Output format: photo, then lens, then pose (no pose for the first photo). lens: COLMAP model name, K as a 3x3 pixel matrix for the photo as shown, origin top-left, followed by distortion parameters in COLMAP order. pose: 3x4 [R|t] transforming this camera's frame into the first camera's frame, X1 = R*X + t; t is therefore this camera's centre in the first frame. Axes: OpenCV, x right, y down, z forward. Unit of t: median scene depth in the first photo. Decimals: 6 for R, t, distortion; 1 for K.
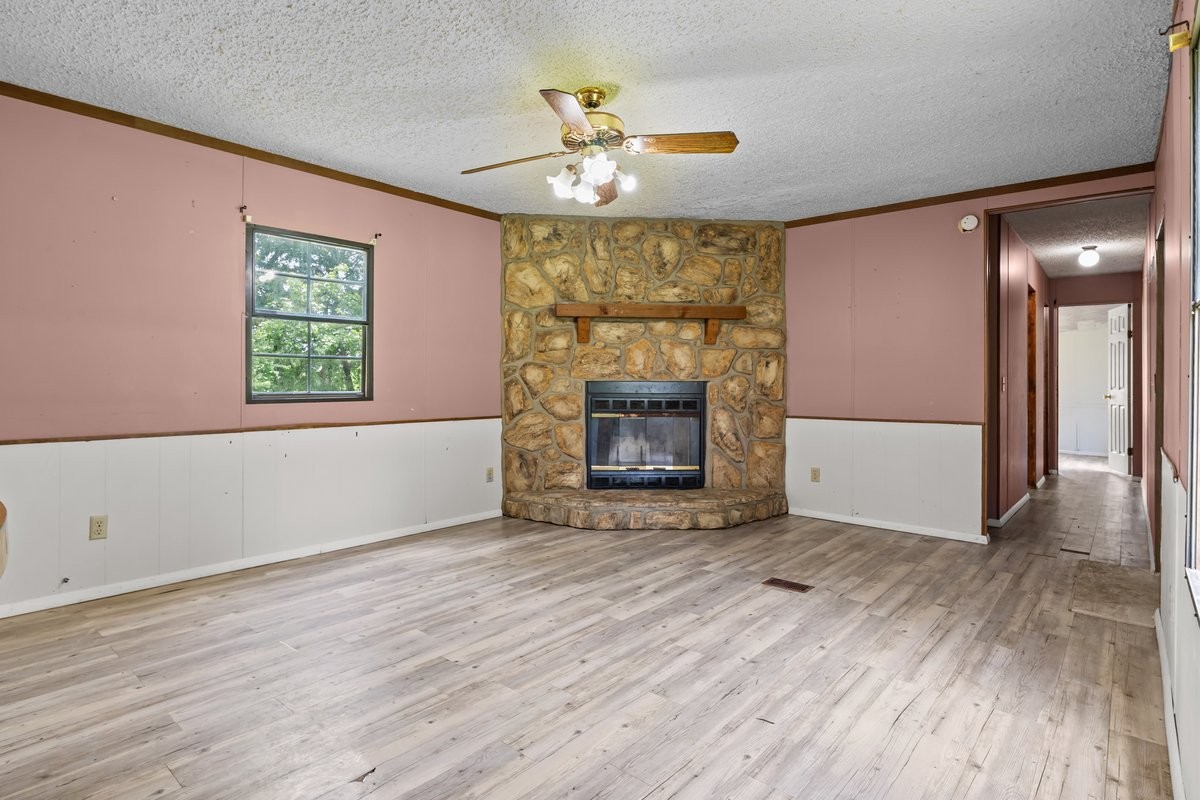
lens RADIAL K [[606.0, 0, 585.9], [0, 606.0, 381.0], [0, 0, 1]] dist [-0.010008, 0.000930]
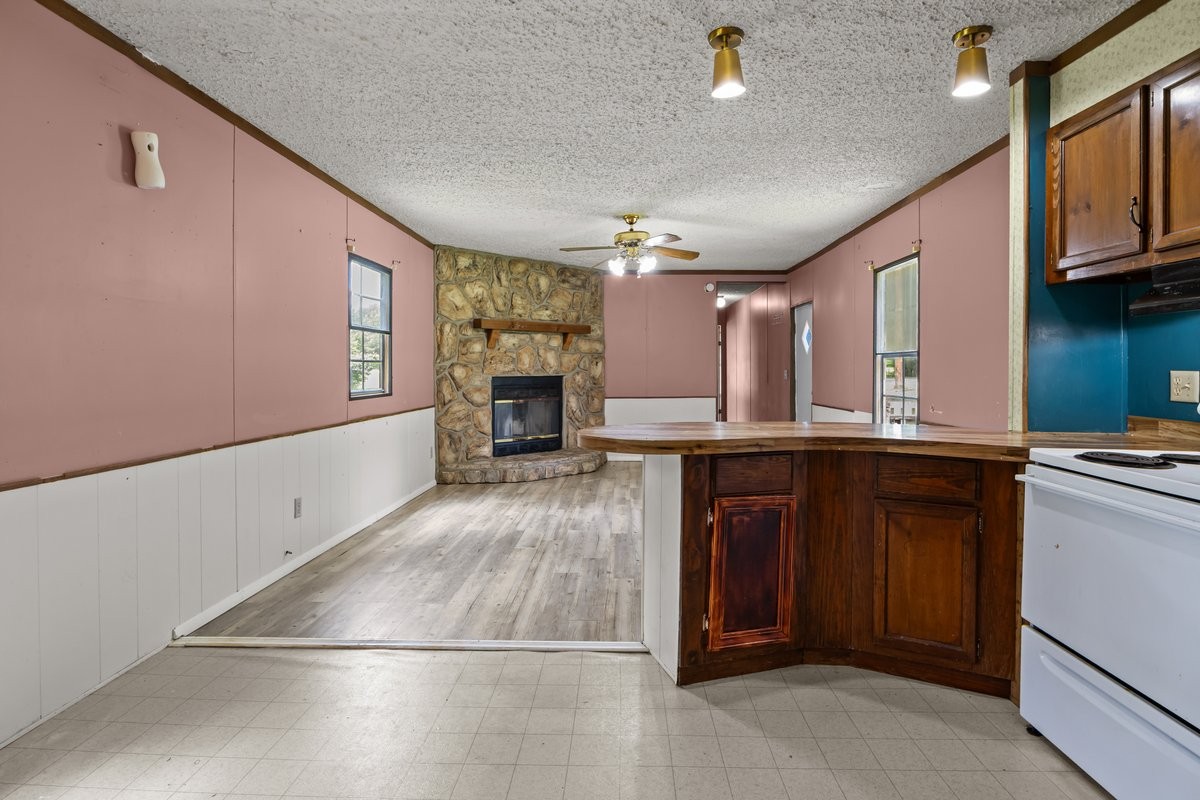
lens RADIAL K [[606.0, 0, 598.5], [0, 606.0, 372.7], [0, 0, 1]] dist [-0.010008, 0.000930]
pose [[0.783462, -0.010332, 0.621354, -0.658028], [0.006984, 0.999945, 0.007821, -0.017436], [-0.621400, -0.001788, 0.783491, -0.195167]]
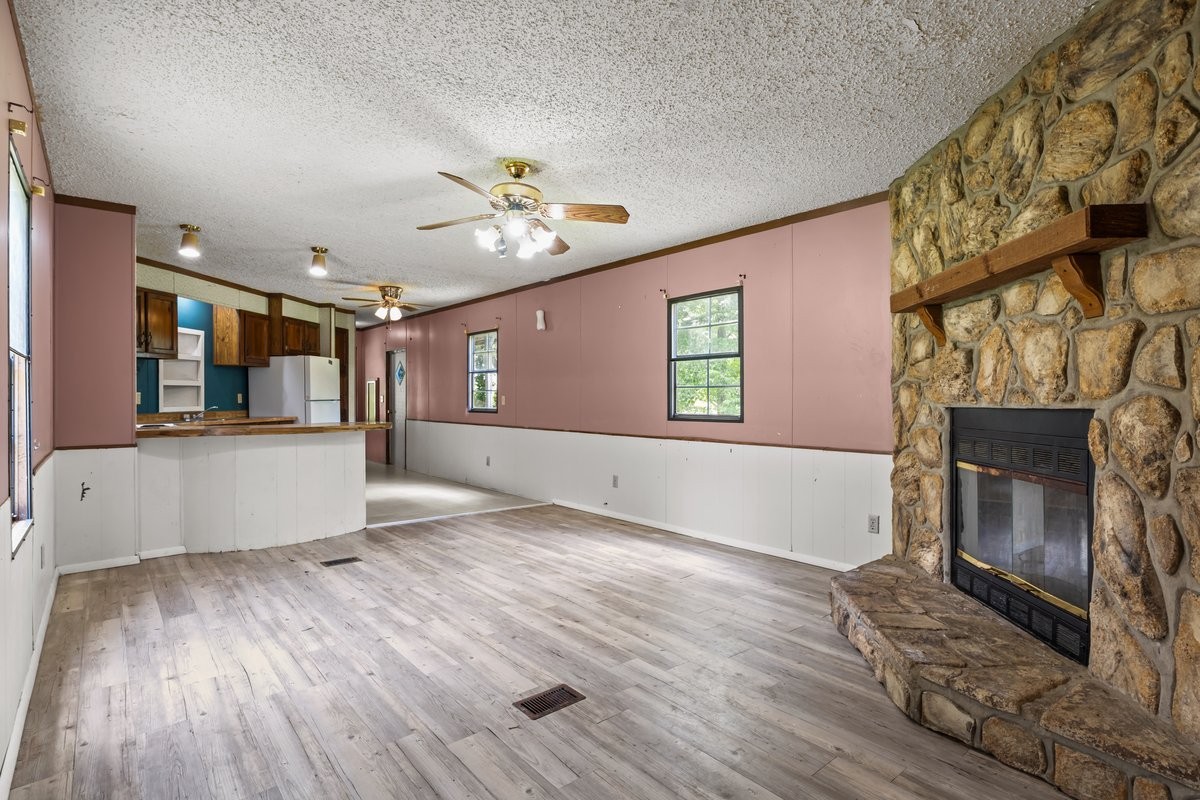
lens RADIAL K [[606.0, 0, 631.0], [0, 606.0, 404.1], [0, 0, 1]] dist [-0.010008, 0.000930]
pose [[-0.114643, 0.000372, -0.993407, 0.659358], [-0.003128, 0.999995, 0.000735, -0.002298], [0.993402, 0.003192, -0.114642, 0.763431]]
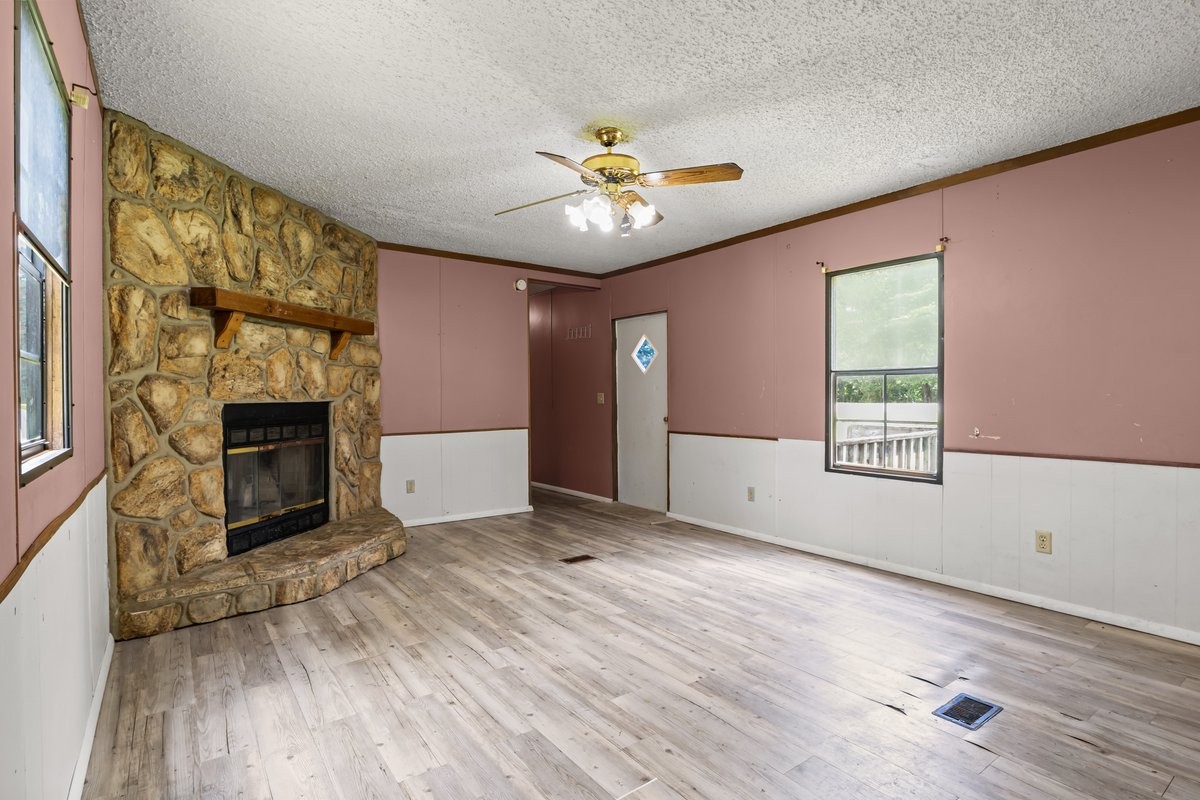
lens RADIAL K [[593.7, 0, 598.8], [0, 593.7, 404.6], [0, 0, 1]] dist [-0.010711, -0.000366]
pose [[0.233797, -0.020751, 0.972064, -0.567374], [0.006309, 0.999784, 0.019826, -0.009656], [-0.972265, 0.001498, 0.233878, 0.432149]]
